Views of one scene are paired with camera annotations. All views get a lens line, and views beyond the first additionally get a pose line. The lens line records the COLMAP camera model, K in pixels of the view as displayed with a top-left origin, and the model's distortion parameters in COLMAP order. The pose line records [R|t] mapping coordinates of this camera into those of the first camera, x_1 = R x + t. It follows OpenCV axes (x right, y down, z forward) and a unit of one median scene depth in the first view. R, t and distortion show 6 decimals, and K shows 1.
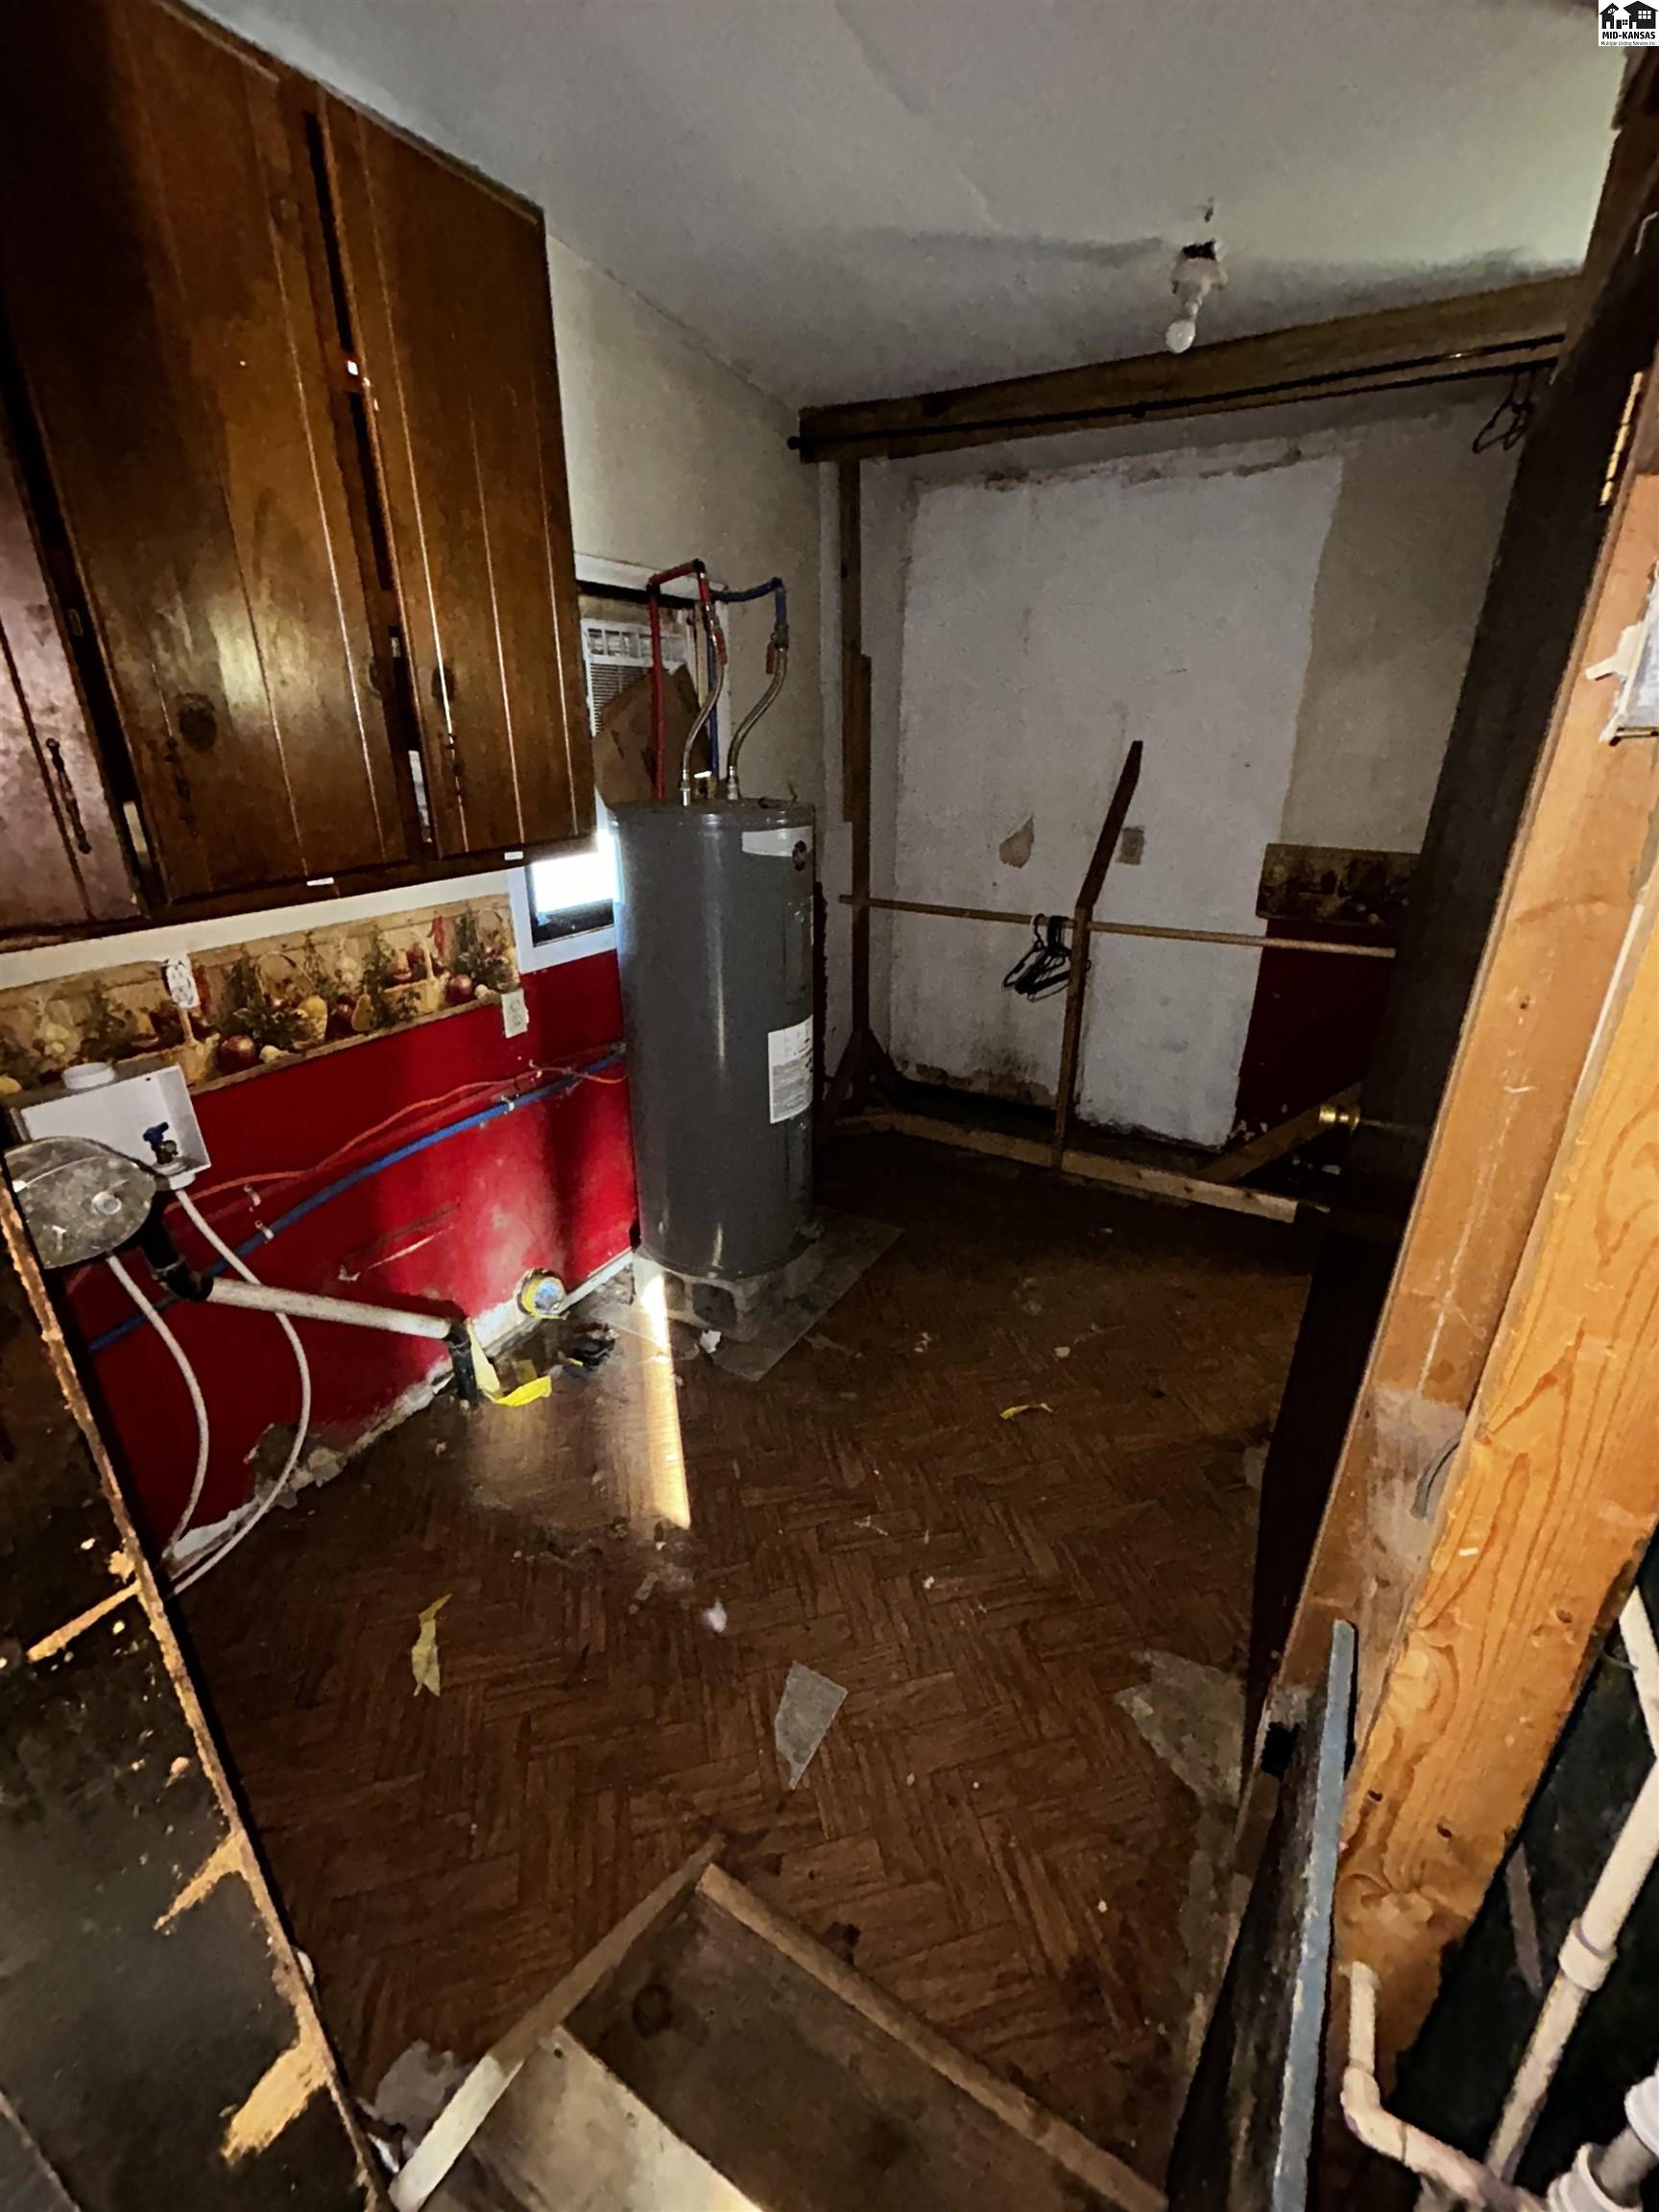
lens RADIAL K [[913.8, 0, 823.6], [0, 913.8, 1102.5], [0, 0, 1]] dist [-0.001217, -0.000472]
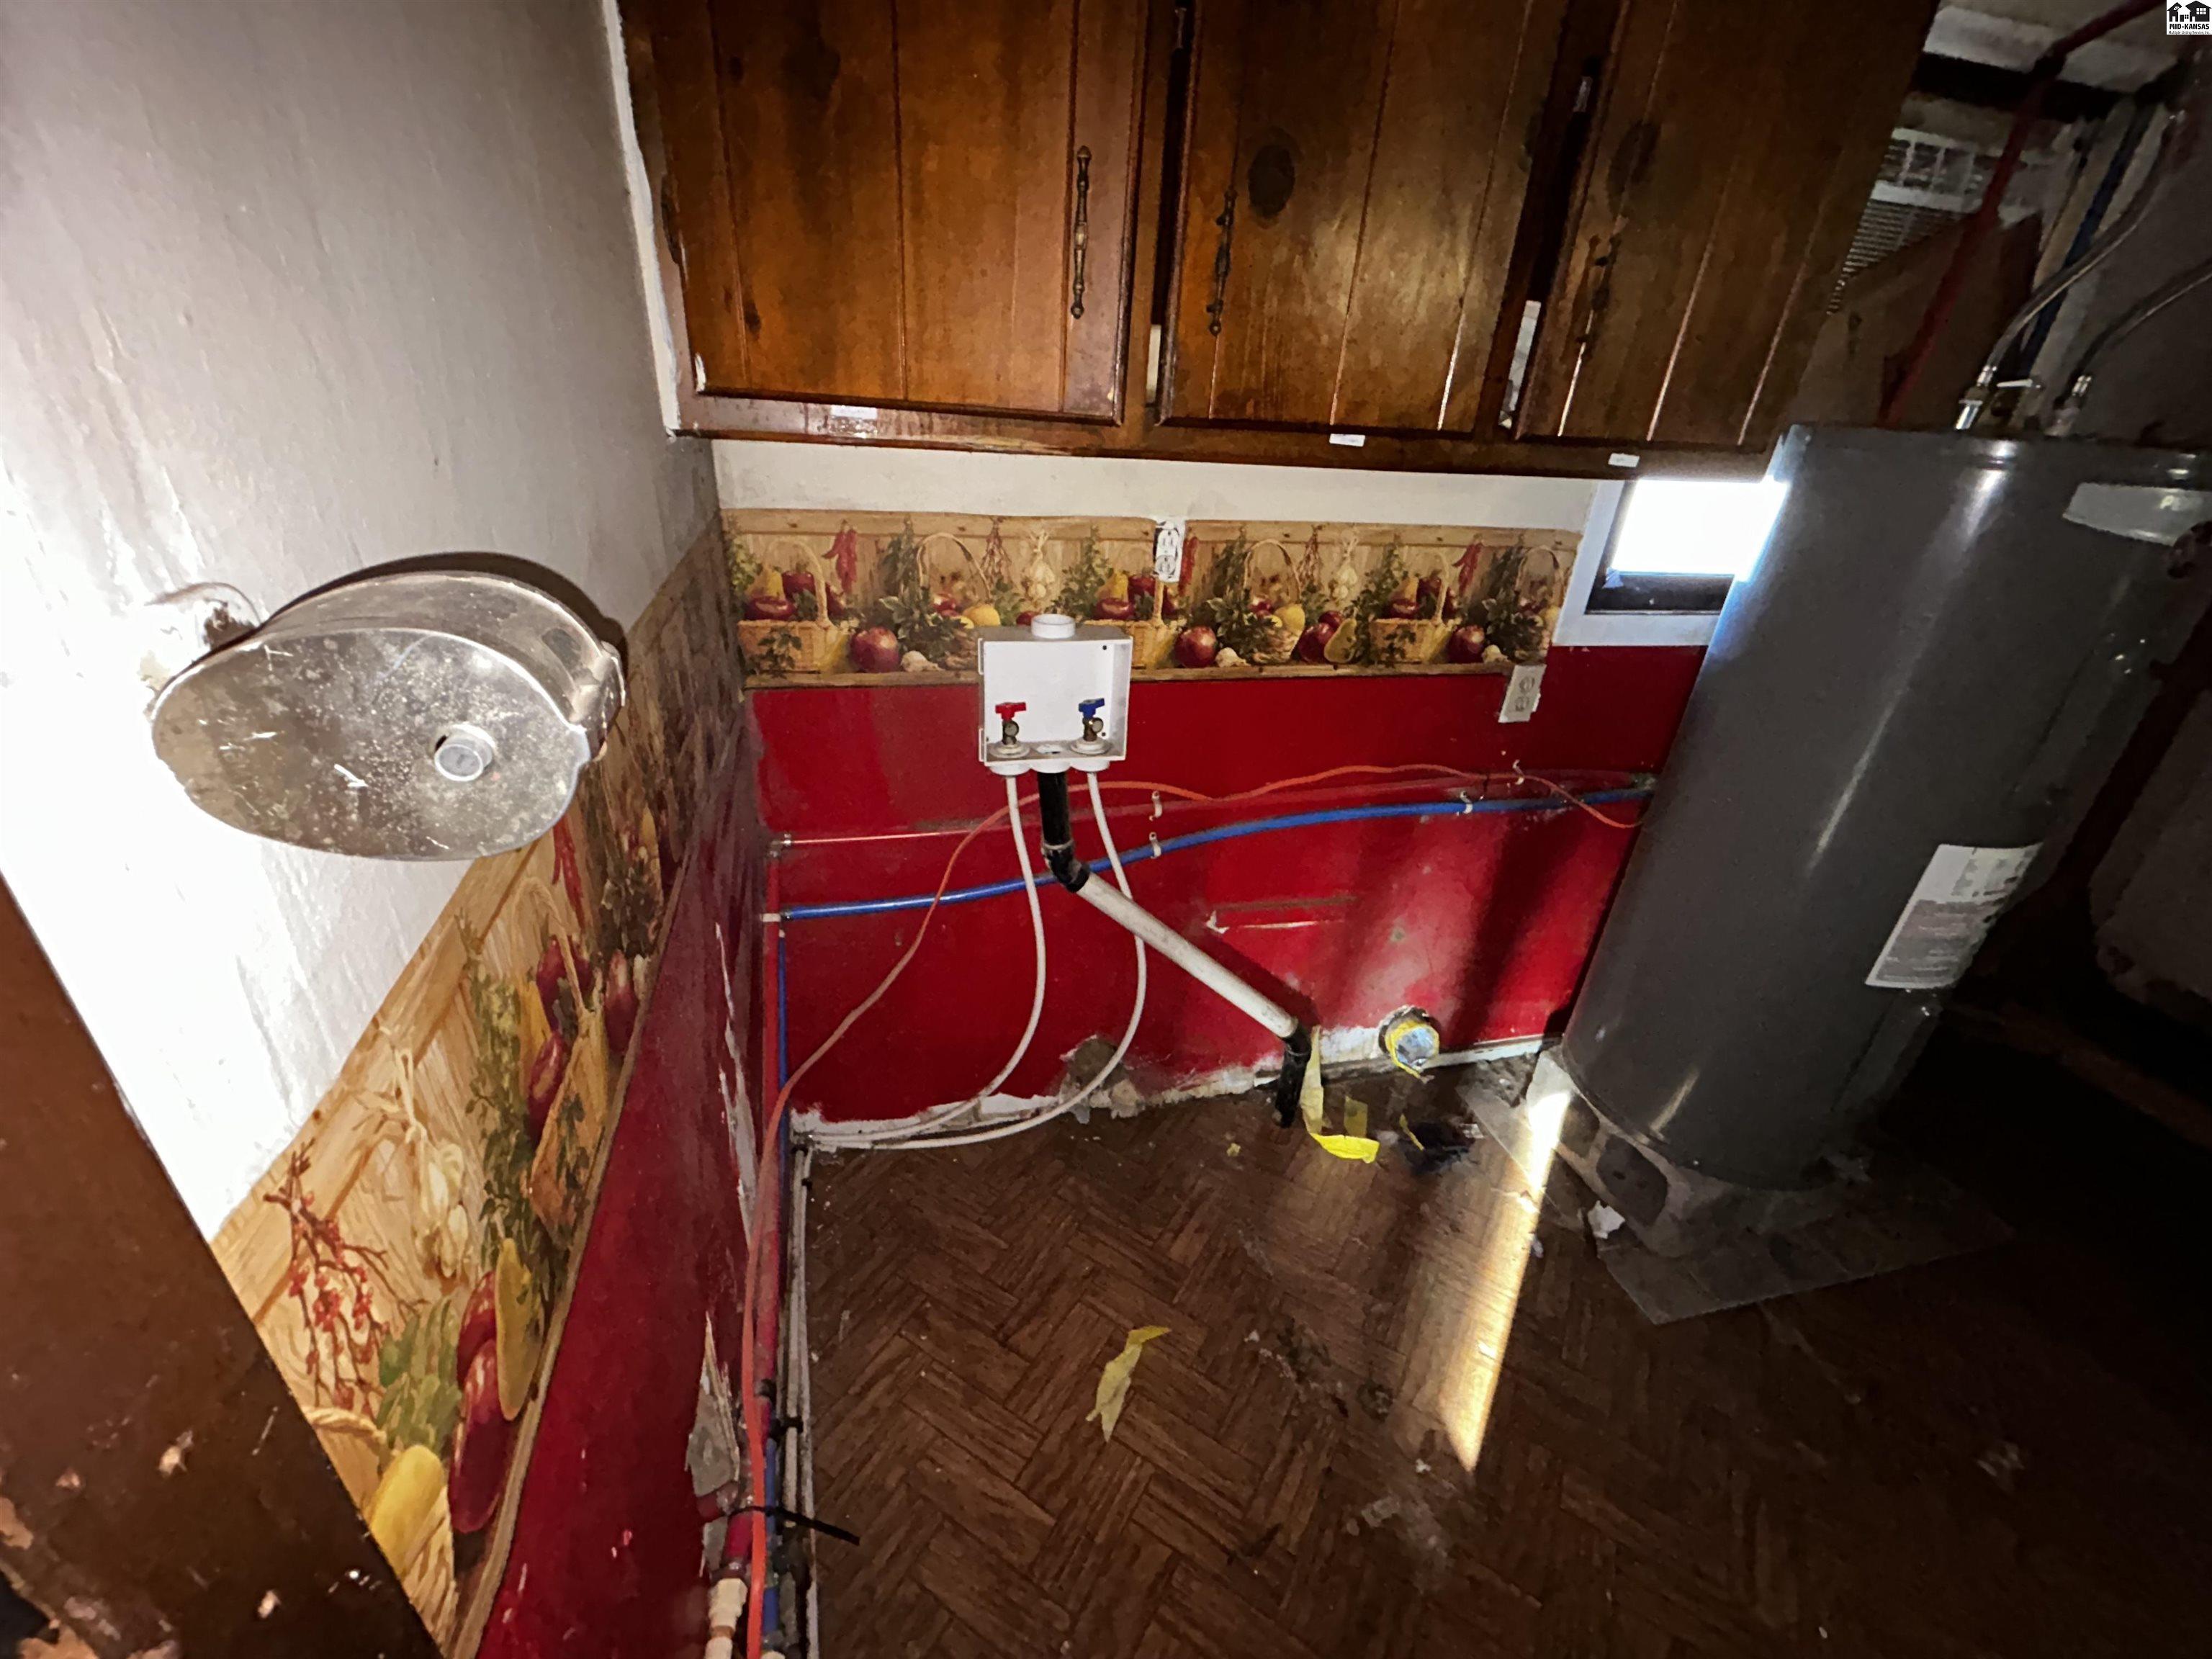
lens RADIAL K [[913.8, 0, 1102.3], [0, 913.8, 833.6], [0, 0, 1]] dist [-0.001217, -0.000472]
pose [[0.701827, 0.362542, -0.613190, -0.087577], [-0.329760, 0.928364, 0.171458, -0.007046], [0.631425, 0.081872, 0.771103, 0.237549]]
